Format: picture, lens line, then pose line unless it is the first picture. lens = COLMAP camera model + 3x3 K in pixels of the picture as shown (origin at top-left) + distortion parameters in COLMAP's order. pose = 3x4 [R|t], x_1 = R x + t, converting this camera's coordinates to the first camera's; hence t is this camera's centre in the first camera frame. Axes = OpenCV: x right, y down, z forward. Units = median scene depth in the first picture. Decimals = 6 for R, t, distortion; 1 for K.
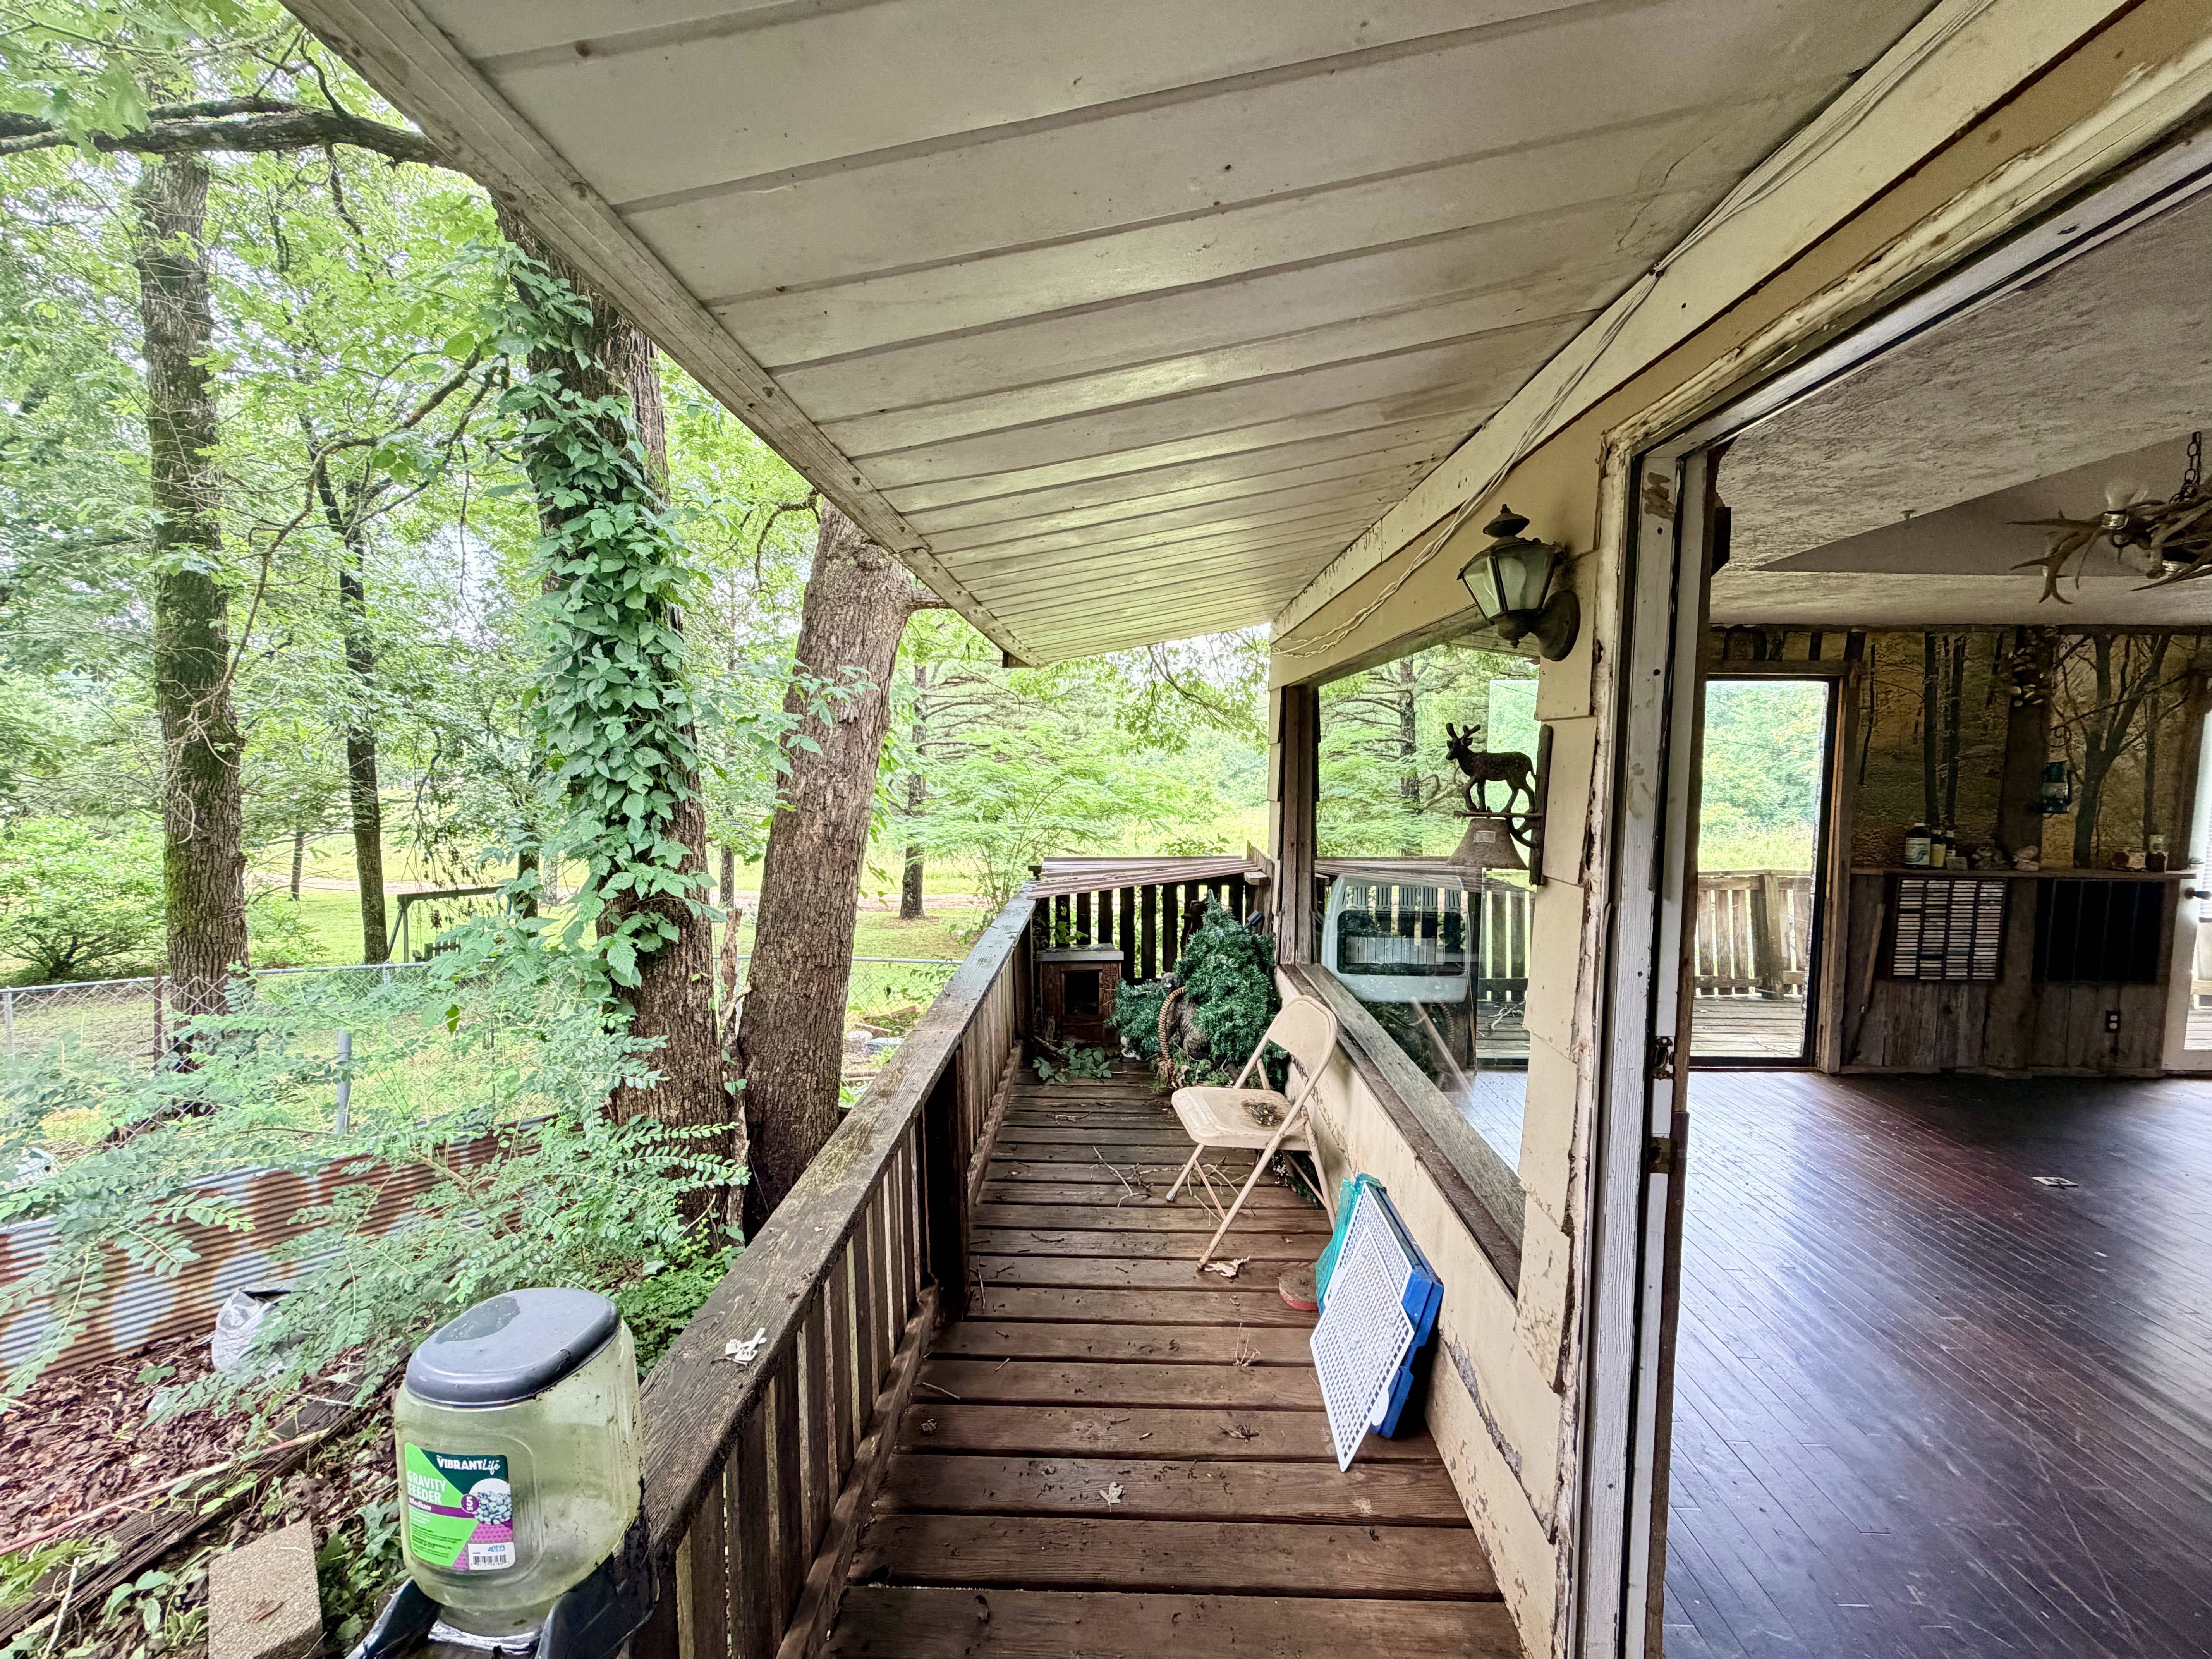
lens RADIAL K [[882.0, 0, 1098.5], [0, 882.0, 828.4], [0, 0, 1]] dist [0.000873, 0.000116]
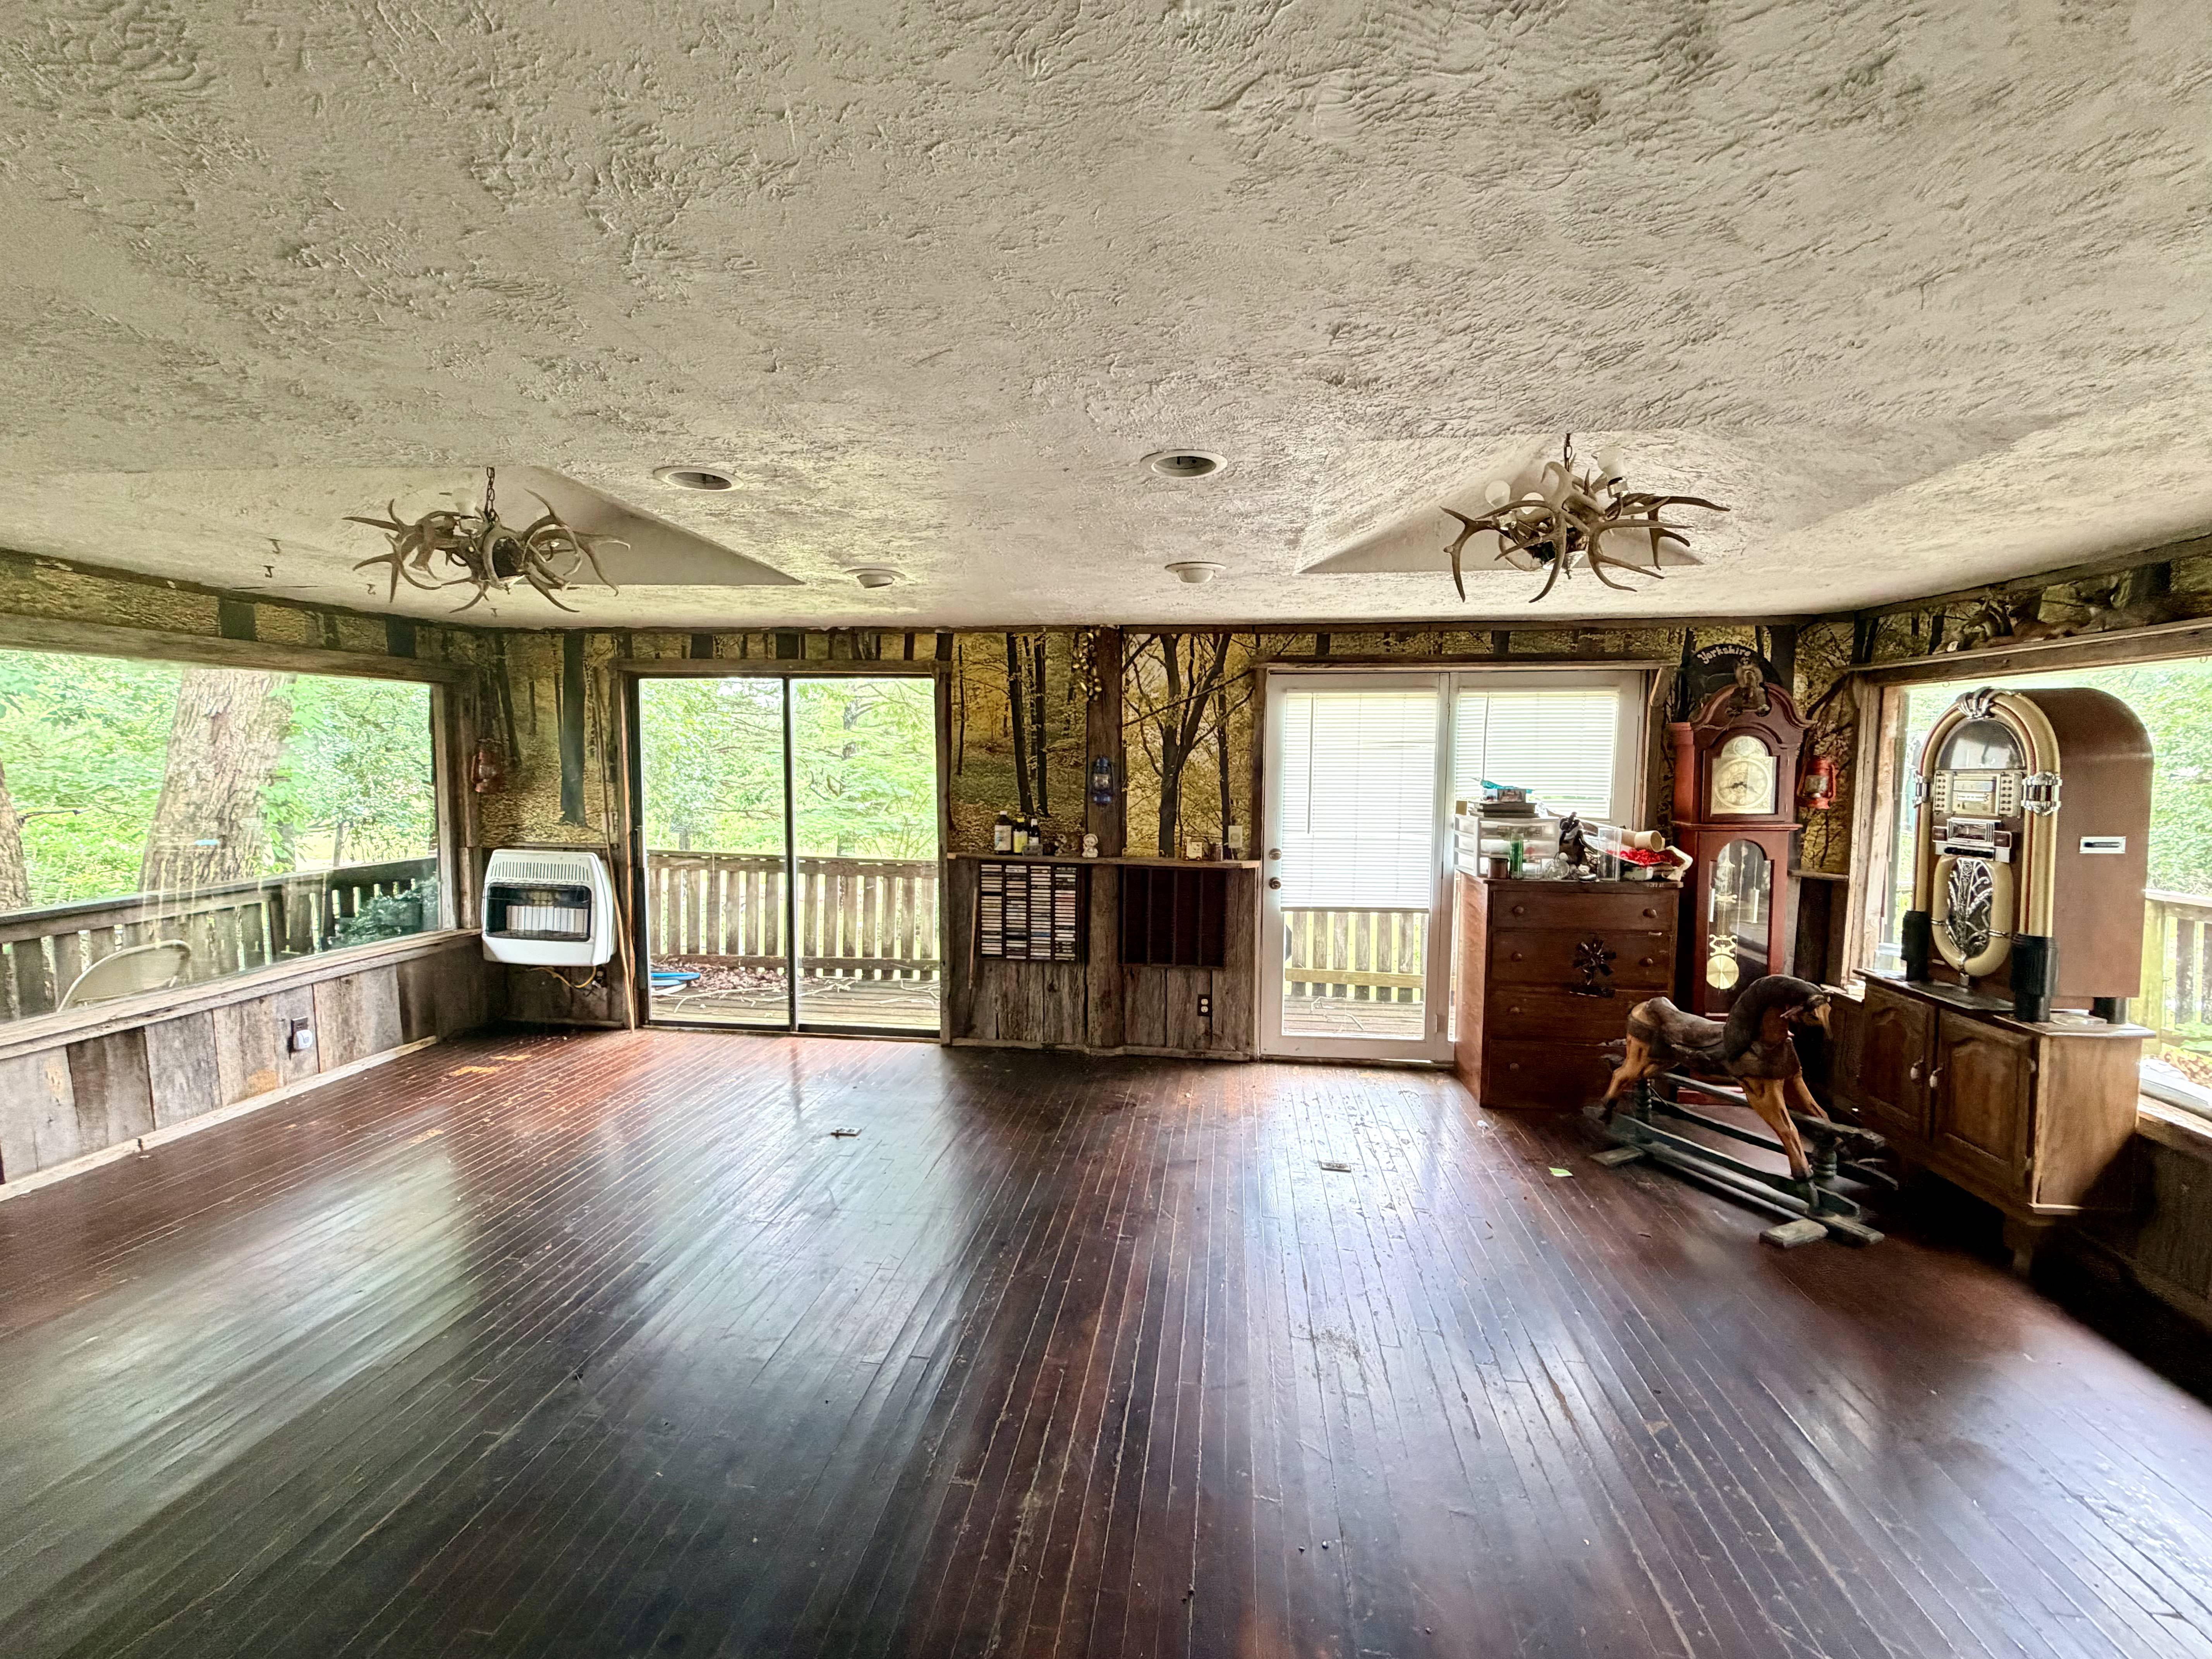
lens RADIAL K [[882.0, 0, 1098.5], [0, 882.0, 828.4], [0, 0, 1]] dist [0.000873, 0.000116]
pose [[0.994184, 0.014645, -0.106691, 1.158244], [-0.015044, 0.999883, -0.002937, 0.015773], [0.106636, 0.004525, 0.994288, -0.047755]]
